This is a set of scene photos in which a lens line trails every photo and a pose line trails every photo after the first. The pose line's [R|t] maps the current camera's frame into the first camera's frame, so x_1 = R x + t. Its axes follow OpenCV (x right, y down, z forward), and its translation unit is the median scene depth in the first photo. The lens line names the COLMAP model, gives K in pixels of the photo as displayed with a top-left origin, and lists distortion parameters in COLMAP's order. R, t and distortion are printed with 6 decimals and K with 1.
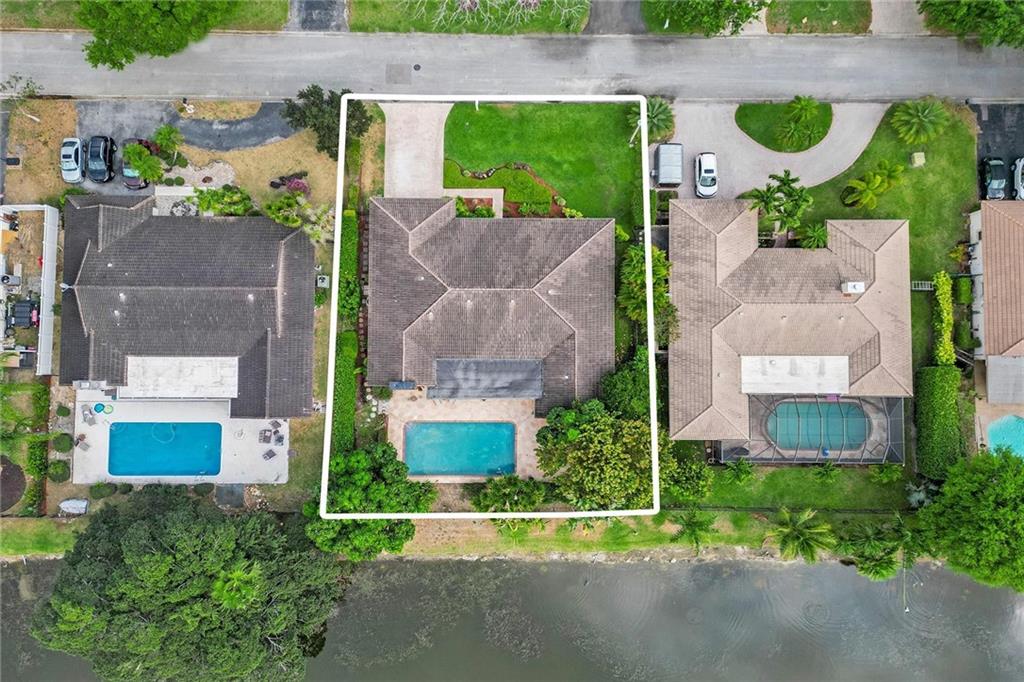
lens RADIAL K [[640.6, 0, 511.9], [0, 640.6, 343.8], [0, 0, 1]] dist [0.038186, -0.014284]
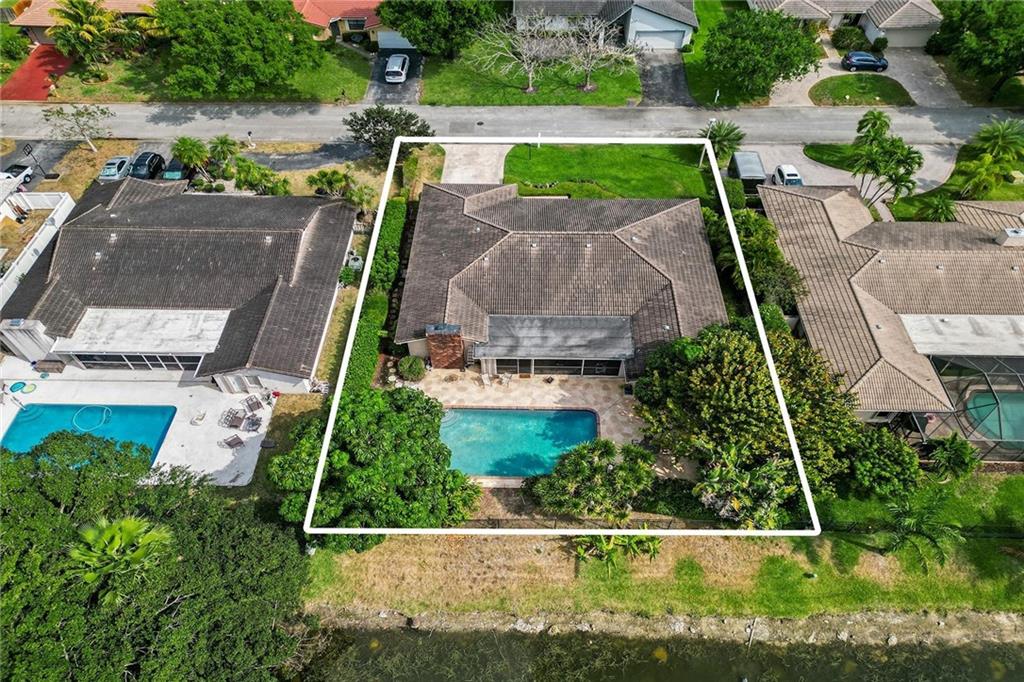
lens RADIAL K [[640.6, 0, 516.9], [0, 640.6, 339.9], [0, 0, 1]] dist [0.038186, -0.014284]
pose [[0.999790, 0.007419, -0.019129, -0.069484], [-0.017392, 0.801089, -0.598293, 0.489161], [0.010885, 0.598500, 0.801049, 0.403955]]
